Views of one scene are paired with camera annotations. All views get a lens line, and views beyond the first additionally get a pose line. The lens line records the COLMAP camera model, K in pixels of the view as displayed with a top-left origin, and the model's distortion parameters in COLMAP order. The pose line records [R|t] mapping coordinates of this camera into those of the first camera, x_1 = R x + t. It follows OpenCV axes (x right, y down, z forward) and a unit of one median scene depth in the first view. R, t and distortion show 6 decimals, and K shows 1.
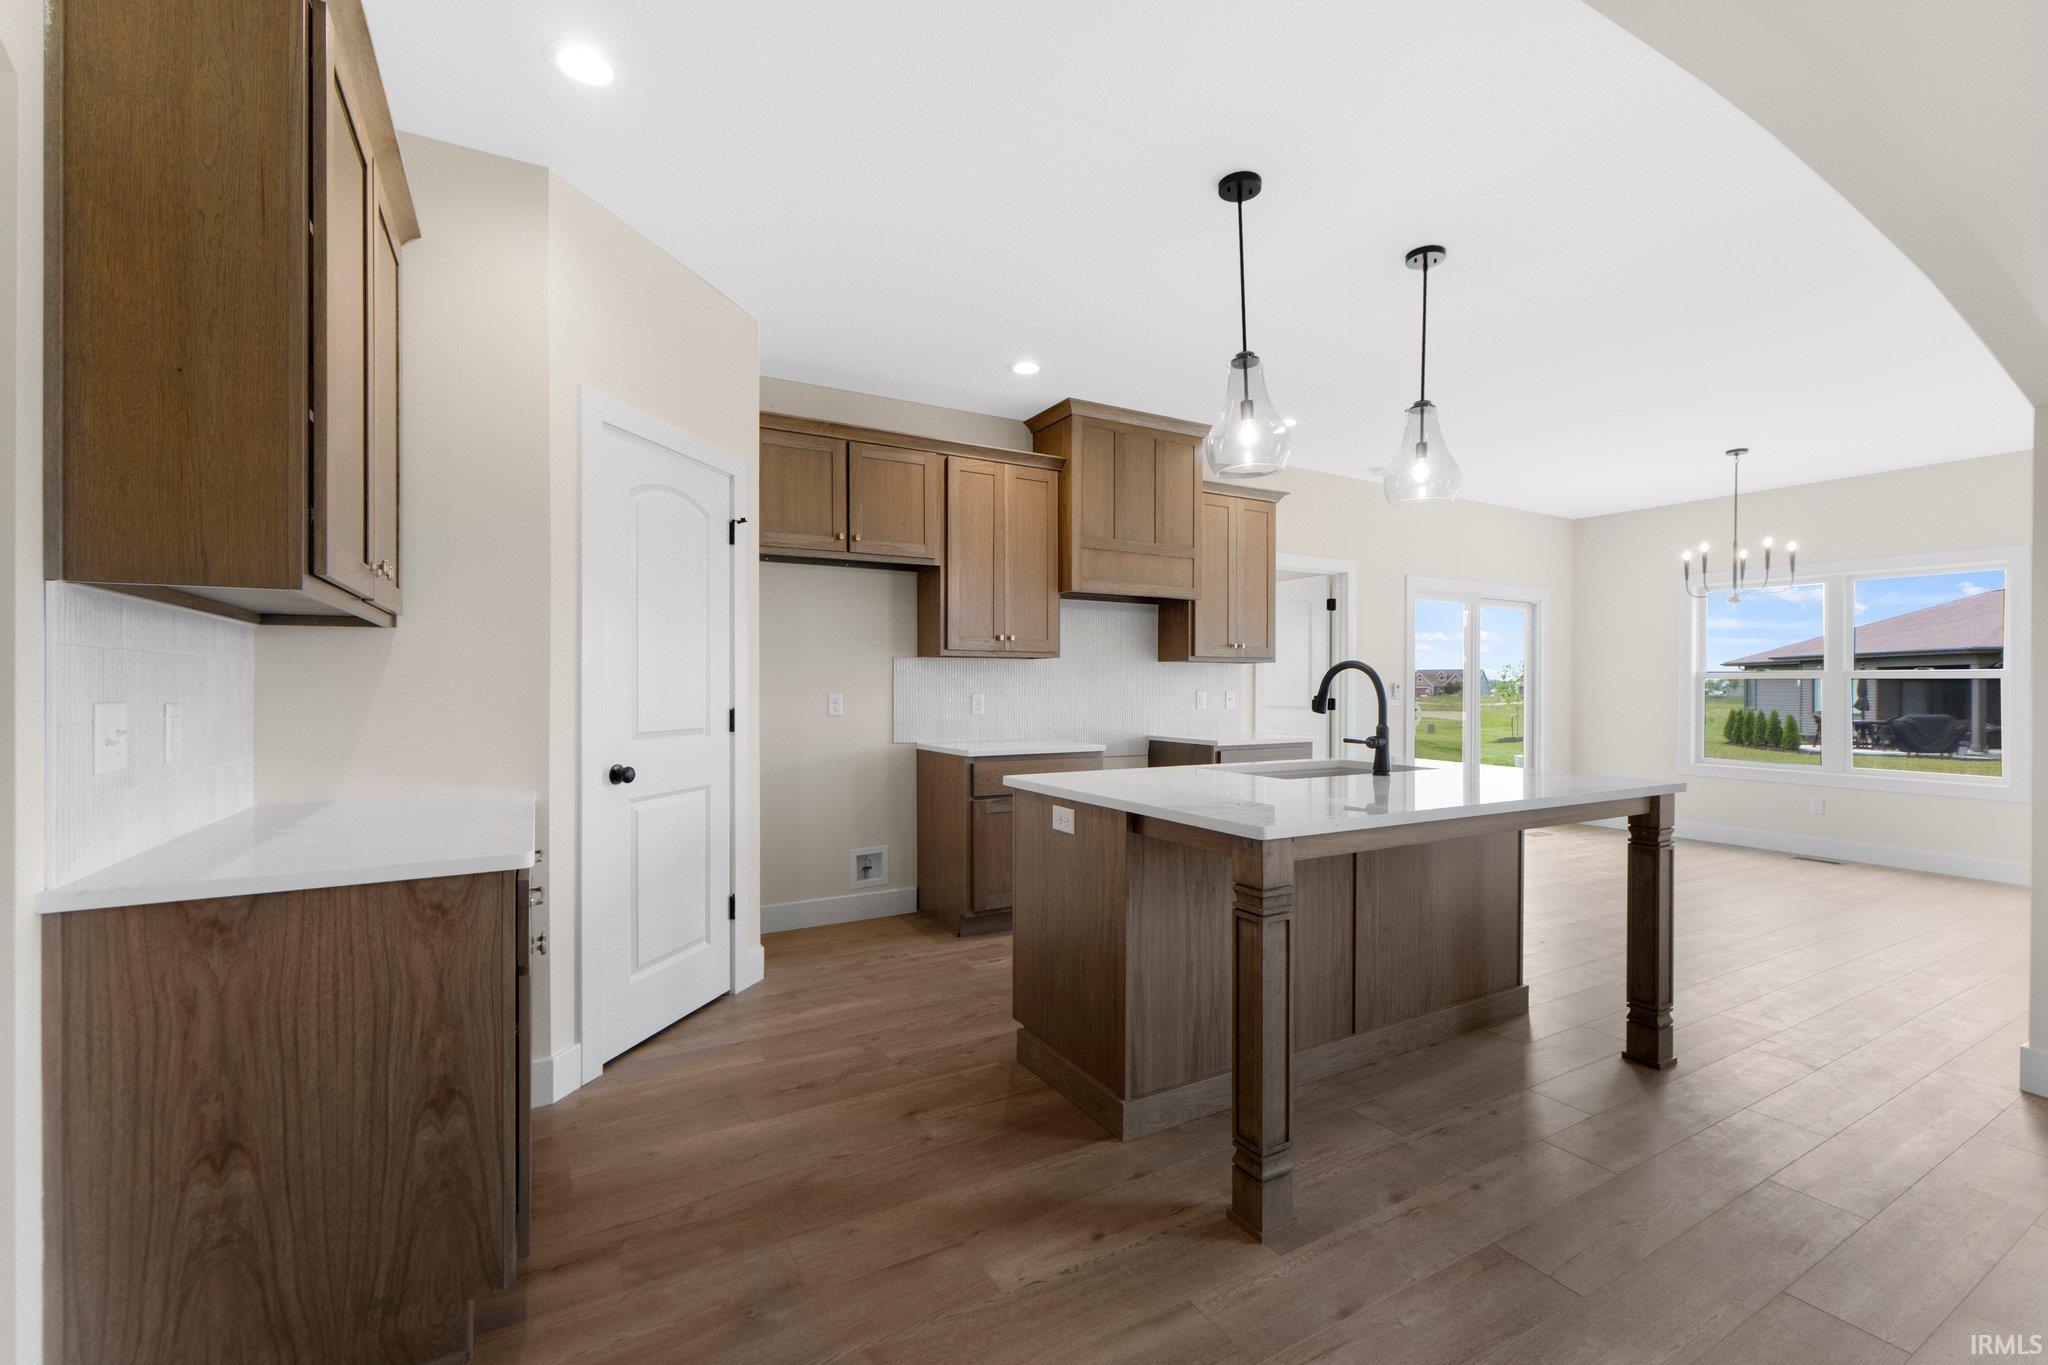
lens RADIAL K [[865.9, 0, 1017.0], [0, 865.9, 686.3], [0, 0, 1]] dist [-0.002241, -0.000481]
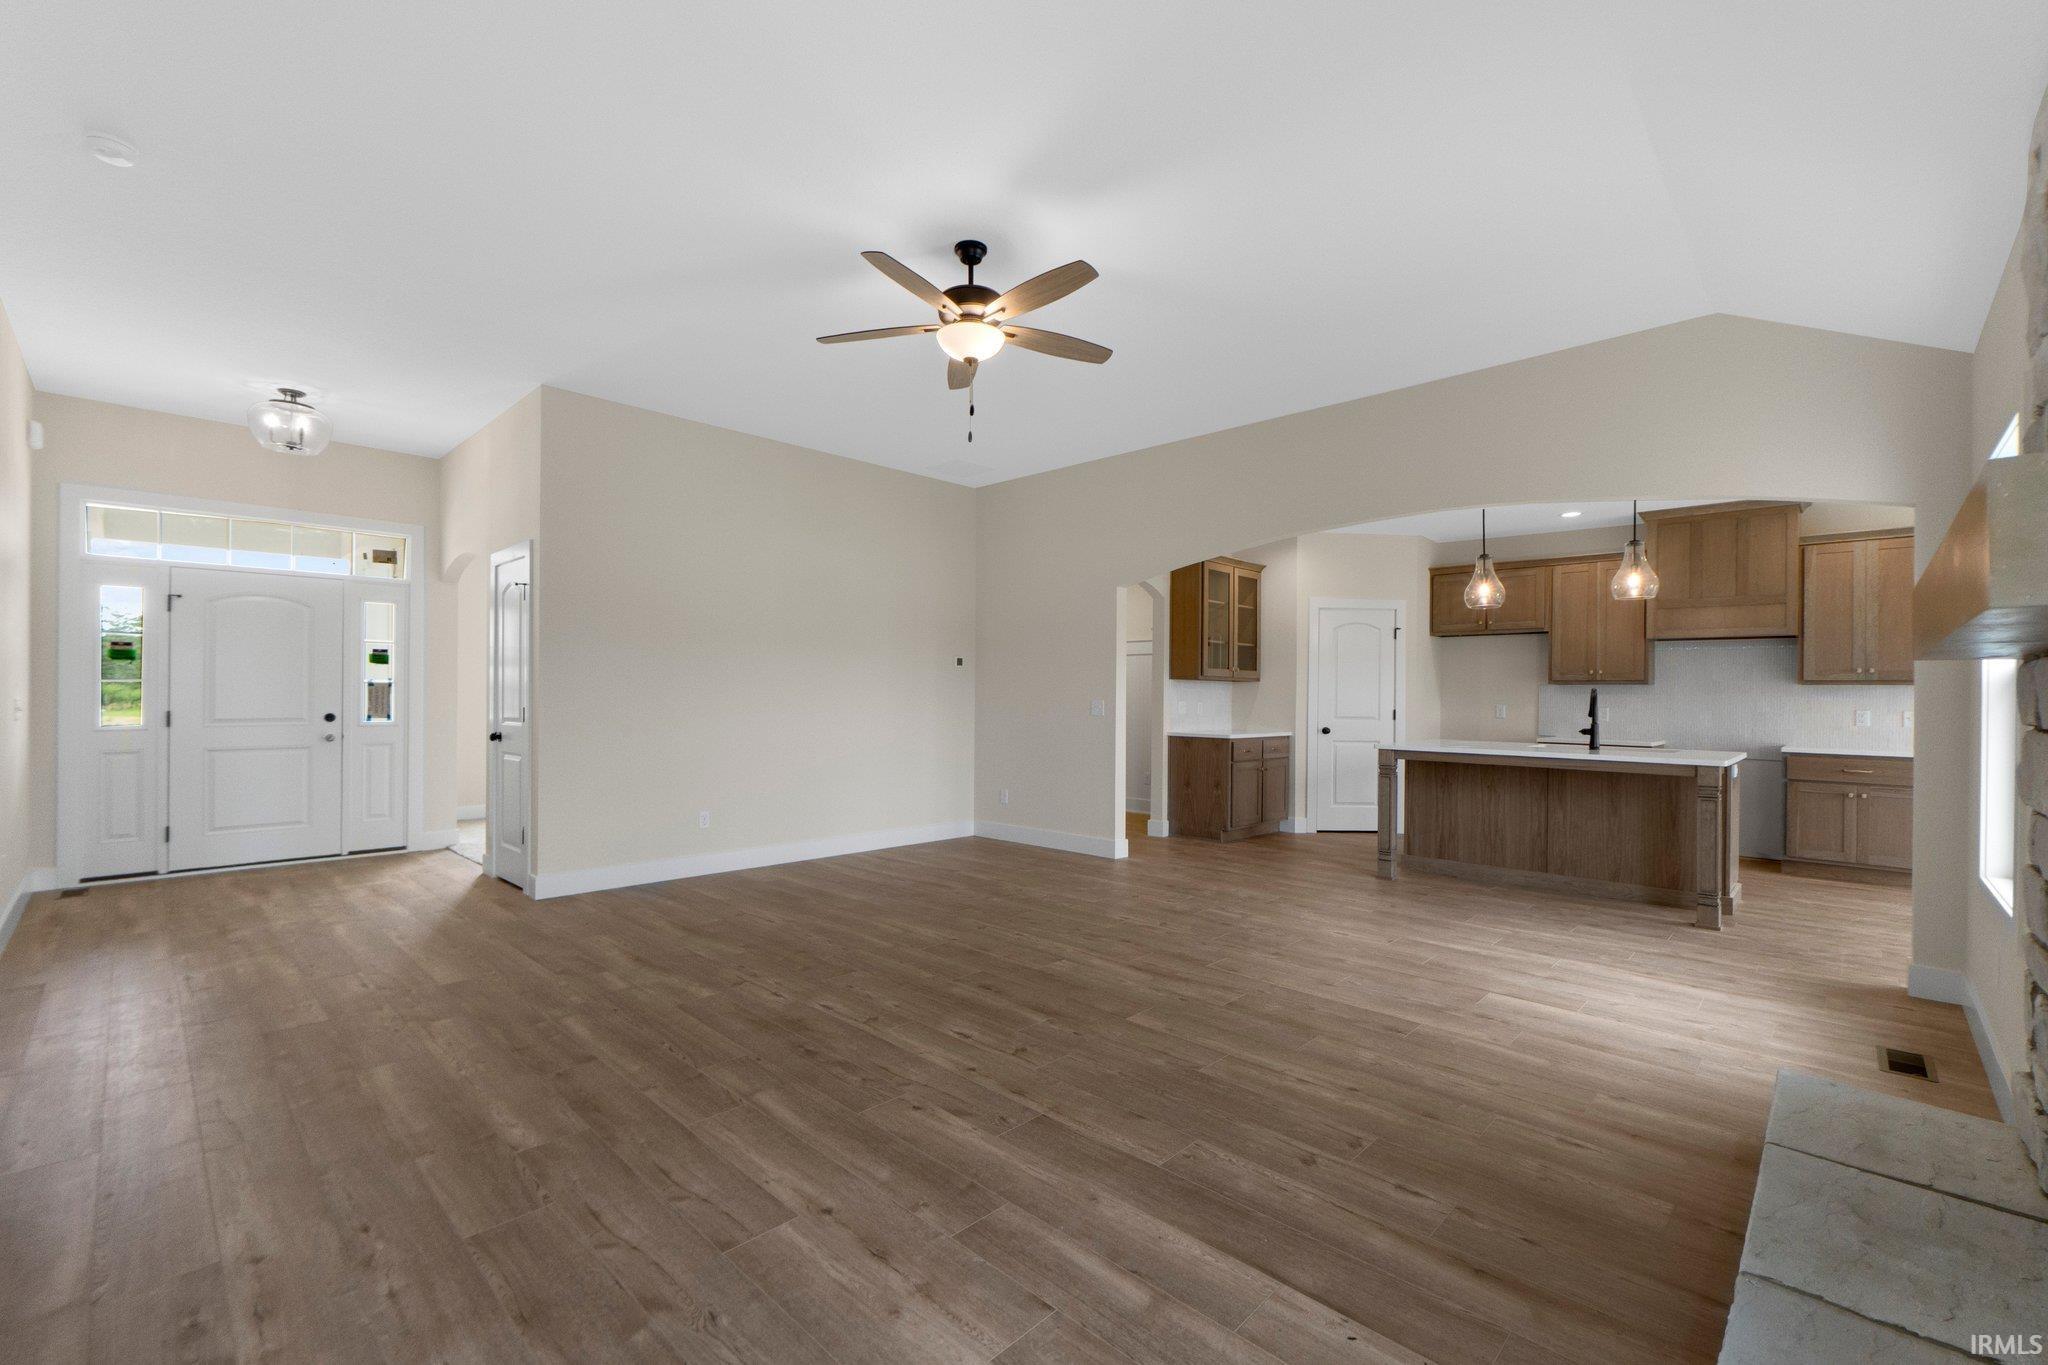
lens RADIAL K [[873.9, 0, 1024.0], [0, 873.9, 682.5], [0, 0, 1]] dist [0.000820, 0.000353]
pose [[0.289392, -0.012179, -0.957133, 1.324509], [-0.010647, 0.999816, -0.015941, 0.000445], [0.957151, 0.014804, 0.289209, -0.514604]]
